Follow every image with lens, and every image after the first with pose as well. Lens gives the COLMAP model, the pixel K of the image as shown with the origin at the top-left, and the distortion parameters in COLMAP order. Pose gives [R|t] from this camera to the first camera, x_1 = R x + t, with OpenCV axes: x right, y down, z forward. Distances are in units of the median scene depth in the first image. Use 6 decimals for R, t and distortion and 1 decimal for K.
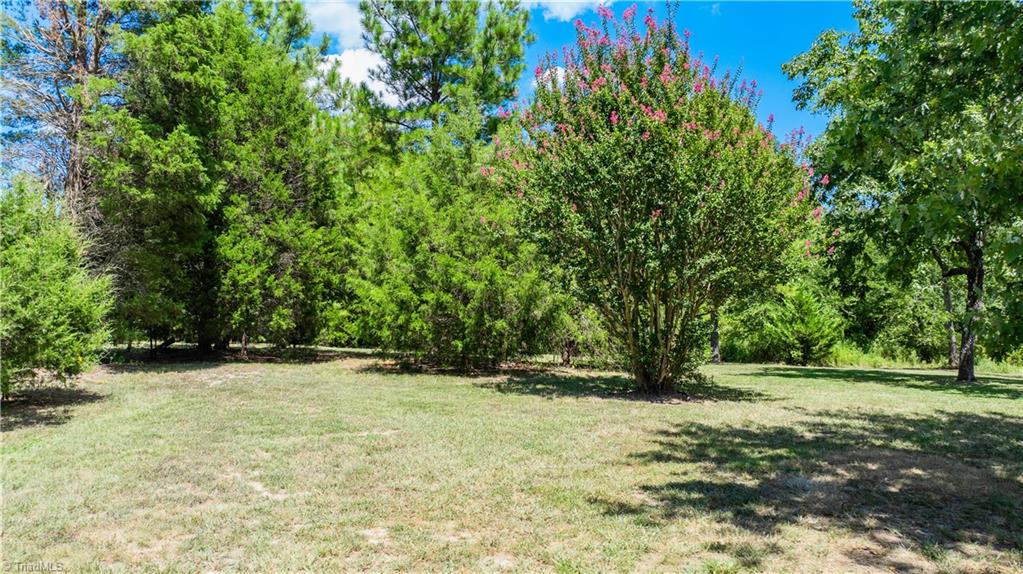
lens RADIAL K [[723.4, 0, 511.5], [0, 723.4, 287.0], [0, 0, 1]] dist [-0.009302, -0.000523]
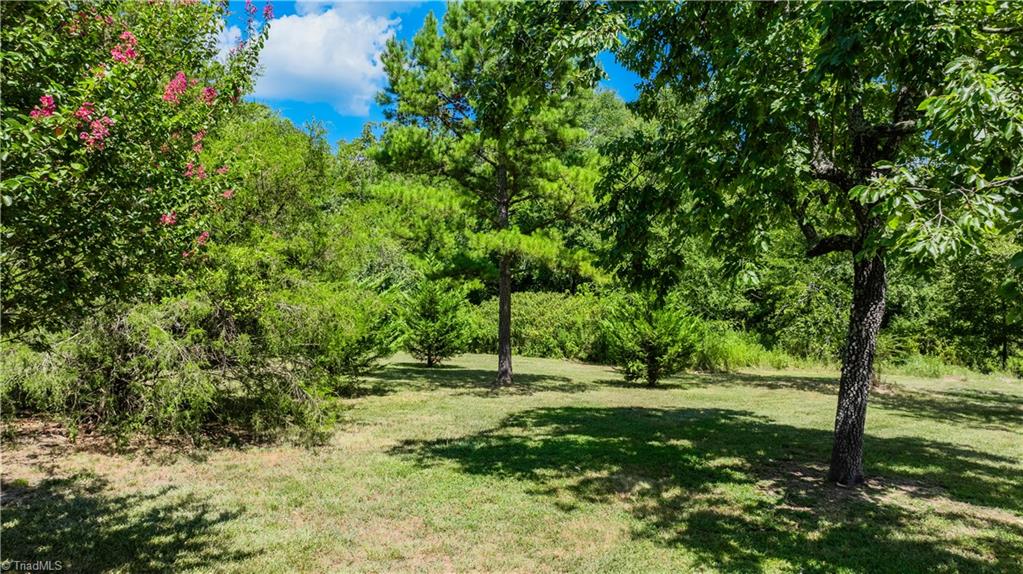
lens RADIAL K [[723.4, 0, 511.5], [0, 723.4, 287.0], [0, 0, 1]] dist [-0.009302, -0.000523]
pose [[0.998315, 0.006220, 0.057696, 0.235324], [-0.008387, 0.999265, 0.037393, -0.006359], [-0.057421, -0.037814, 0.997634, 0.330668]]
